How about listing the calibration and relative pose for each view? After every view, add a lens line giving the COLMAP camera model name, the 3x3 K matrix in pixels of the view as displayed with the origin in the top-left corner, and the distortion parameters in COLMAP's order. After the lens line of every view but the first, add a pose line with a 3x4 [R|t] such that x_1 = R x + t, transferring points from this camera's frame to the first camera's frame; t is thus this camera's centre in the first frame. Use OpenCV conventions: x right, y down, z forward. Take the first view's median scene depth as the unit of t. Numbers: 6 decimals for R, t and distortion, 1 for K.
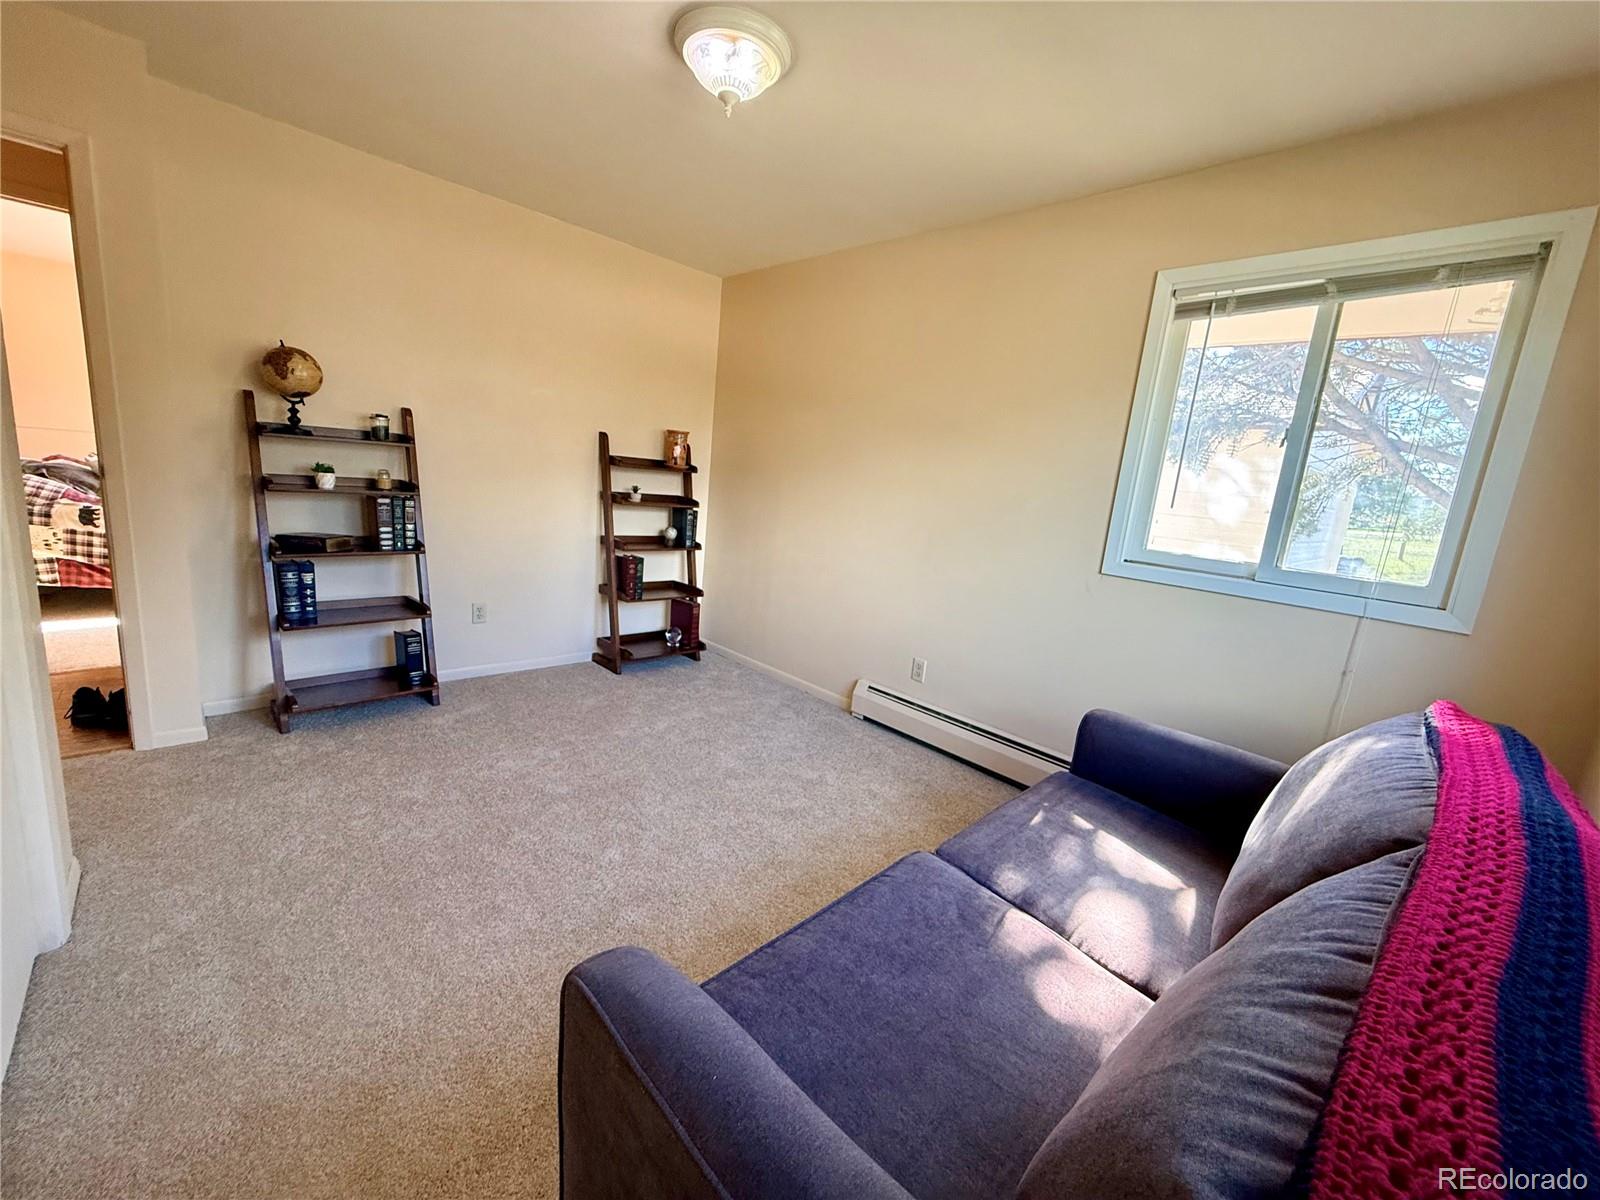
lens RADIAL K [[637.9, 0, 800.0], [0, 637.9, 600.0], [0, 0, 1]] dist [0.000822, -0.000160]
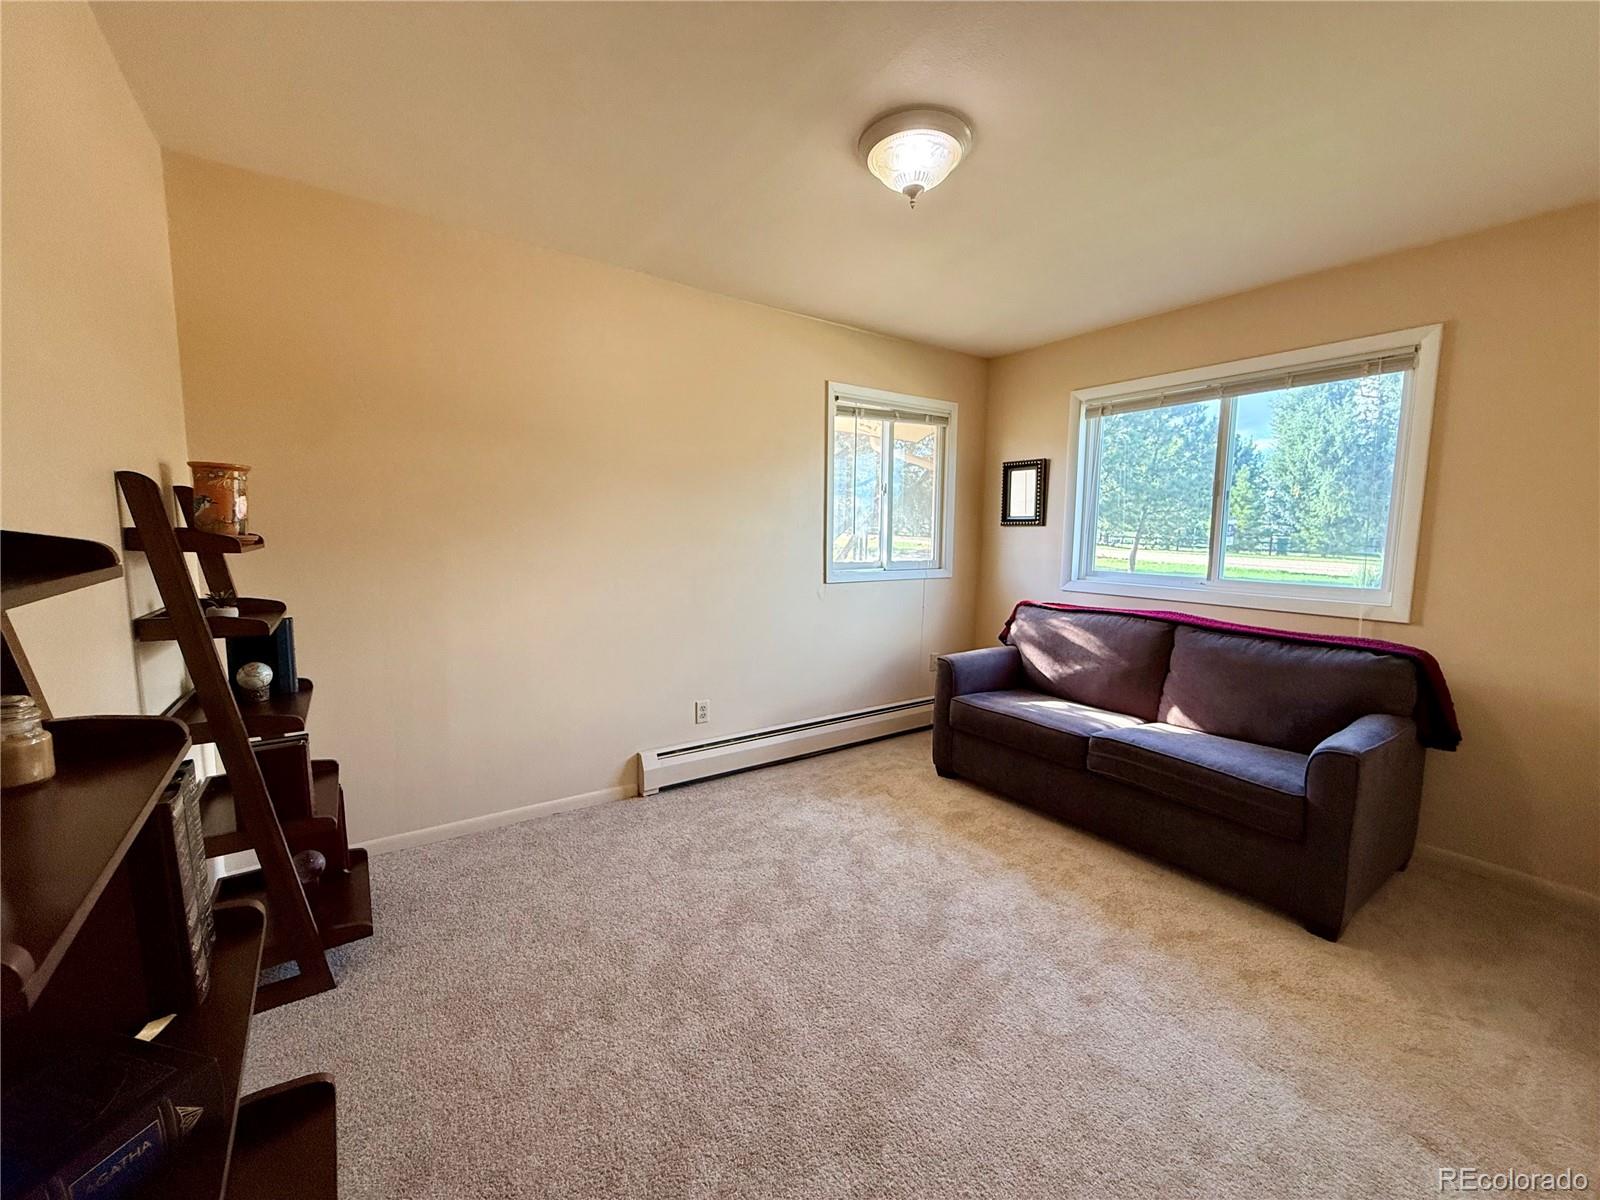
lens RADIAL K [[637.9, 0, 800.0], [0, 637.9, 600.0], [0, 0, 1]] dist [0.000822, -0.000160]
pose [[0.158846, -0.198312, 0.967182, -0.982355], [0.189346, 0.967555, 0.167291, -0.270903], [-0.968977, 0.156559, 0.191242, 0.834977]]
